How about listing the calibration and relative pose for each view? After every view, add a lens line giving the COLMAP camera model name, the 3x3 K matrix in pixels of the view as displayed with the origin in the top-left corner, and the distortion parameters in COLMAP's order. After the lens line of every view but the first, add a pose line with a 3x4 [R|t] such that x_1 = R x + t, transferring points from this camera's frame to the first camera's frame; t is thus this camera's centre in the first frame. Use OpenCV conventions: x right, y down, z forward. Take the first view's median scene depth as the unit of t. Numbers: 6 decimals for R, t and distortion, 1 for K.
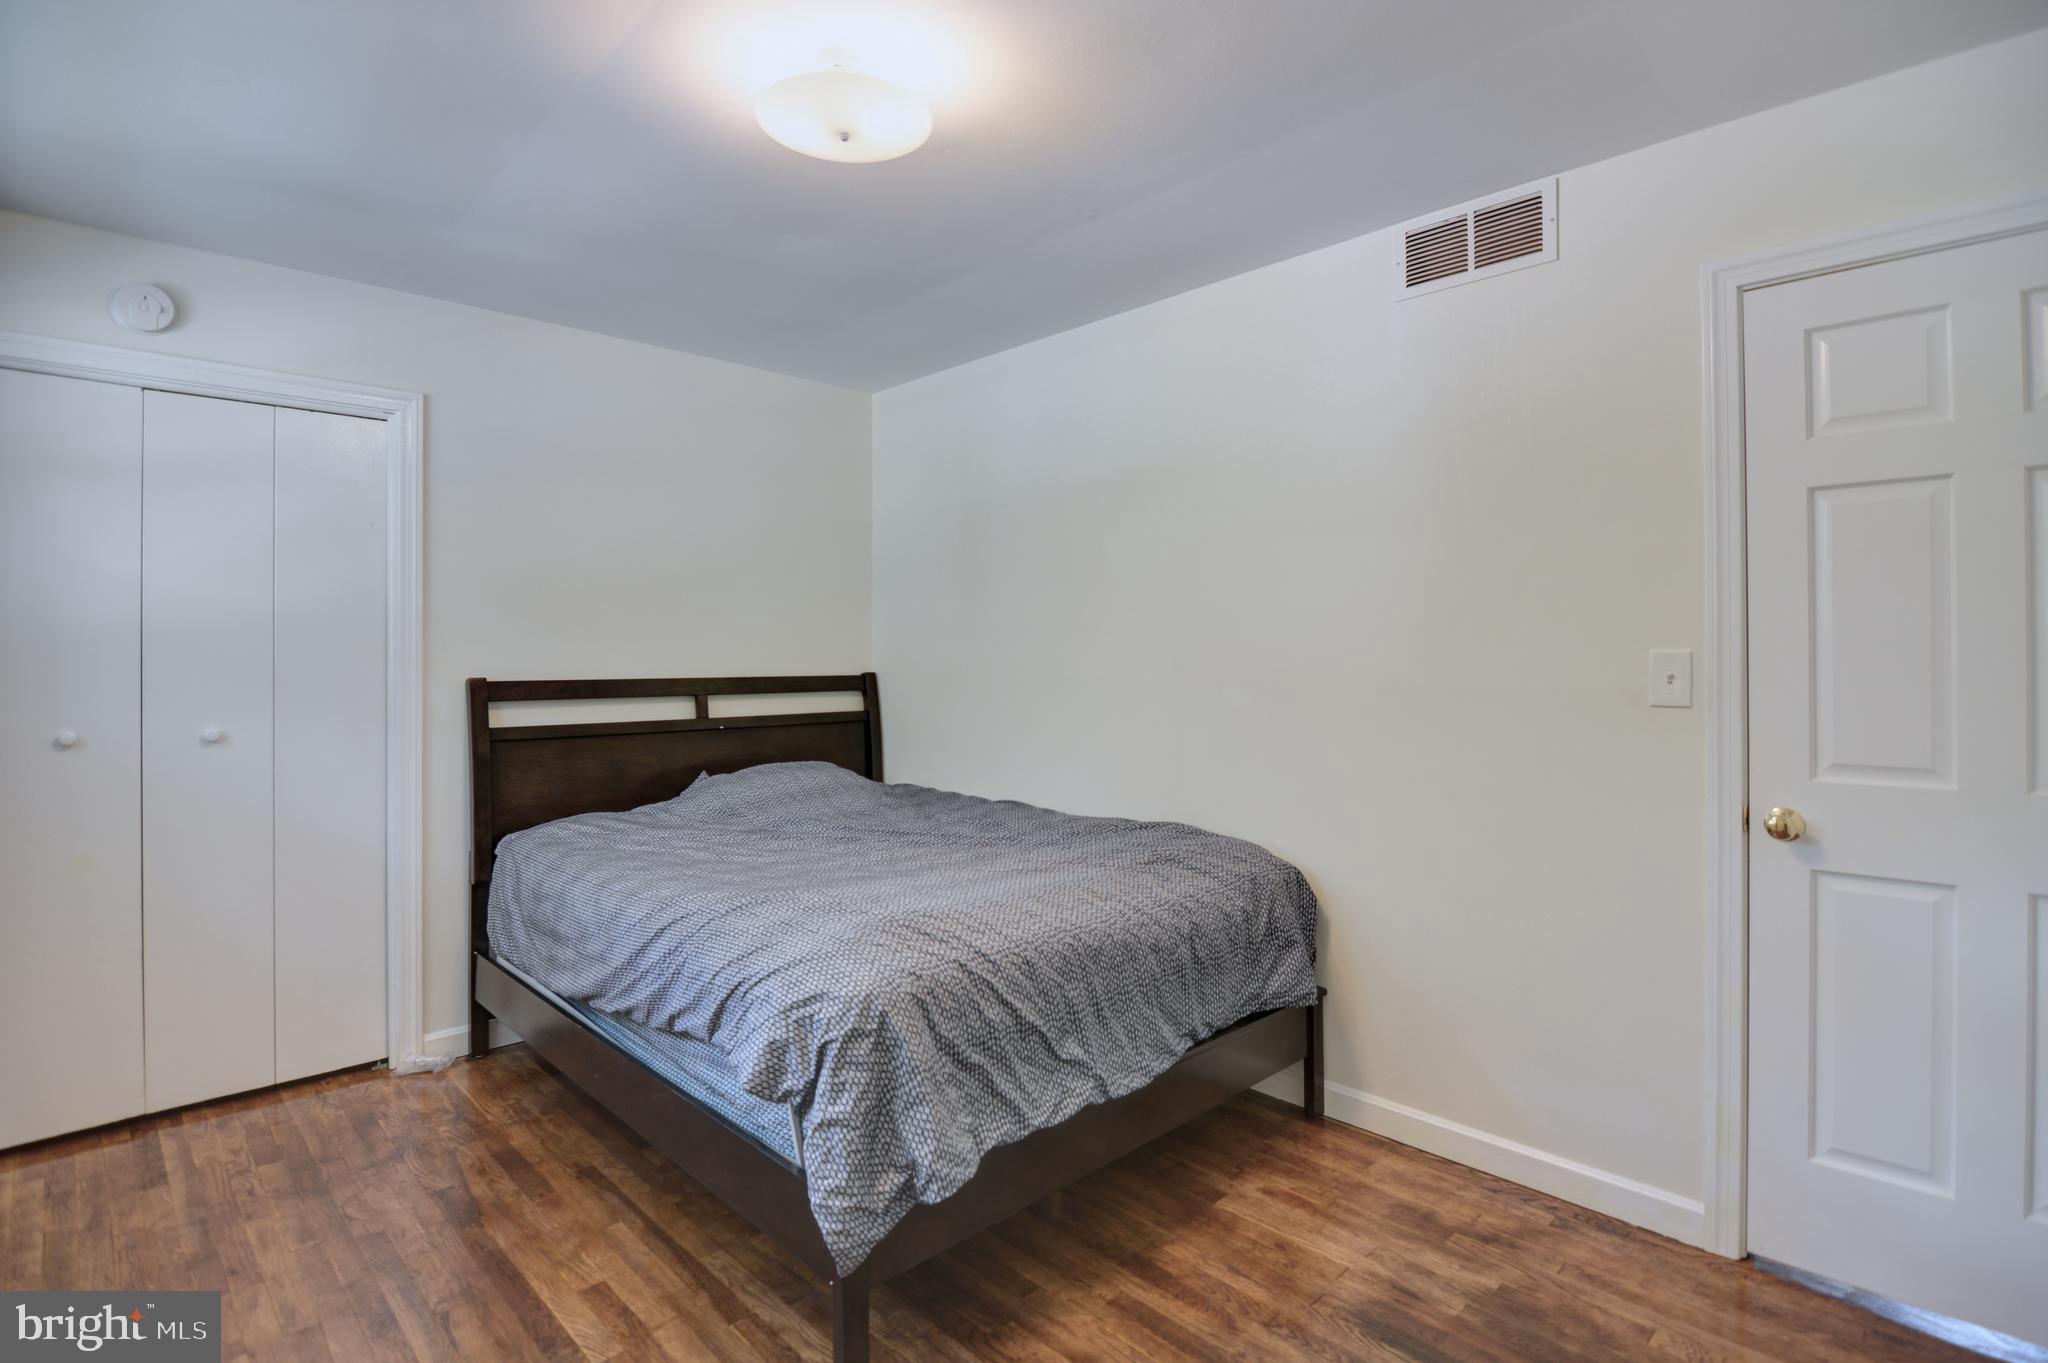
lens RADIAL K [[1013.0, 0, 1002.3], [0, 1013.0, 661.9], [0, 0, 1]] dist [-0.003029, -0.008469]
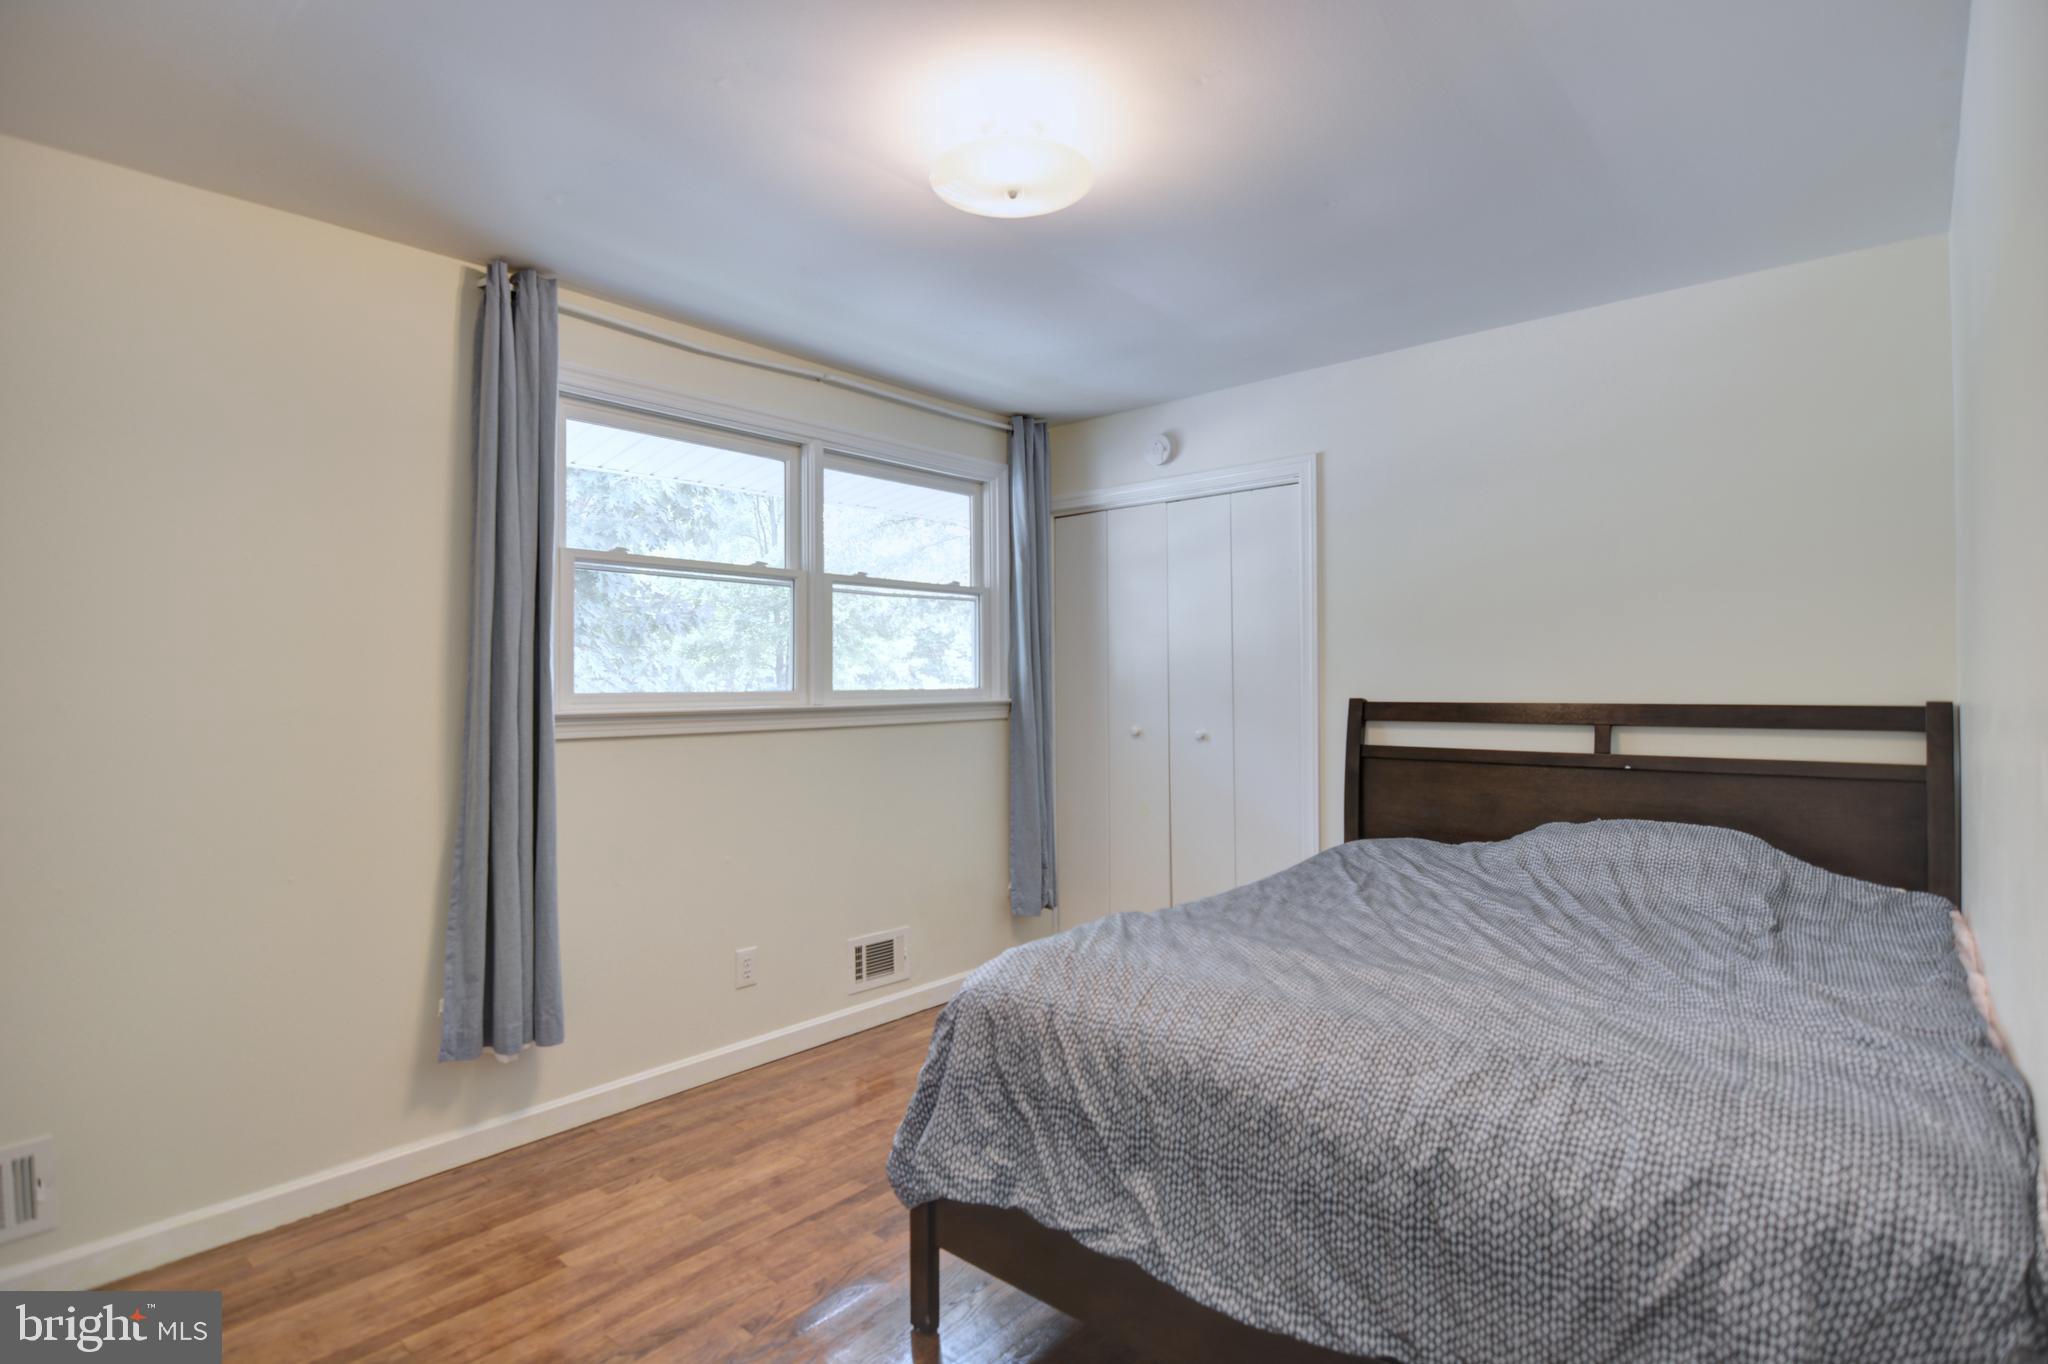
lens RADIAL K [[1013.0, 0, 1015.2], [0, 1013.0, 674.0], [0, 0, 1]] dist [-0.003029, -0.008469]
pose [[0.083714, -0.003746, -0.996483, 0.549100], [0.002727, 0.999990, -0.003530, -0.007549], [0.996486, -0.002422, 0.083723, 0.544366]]
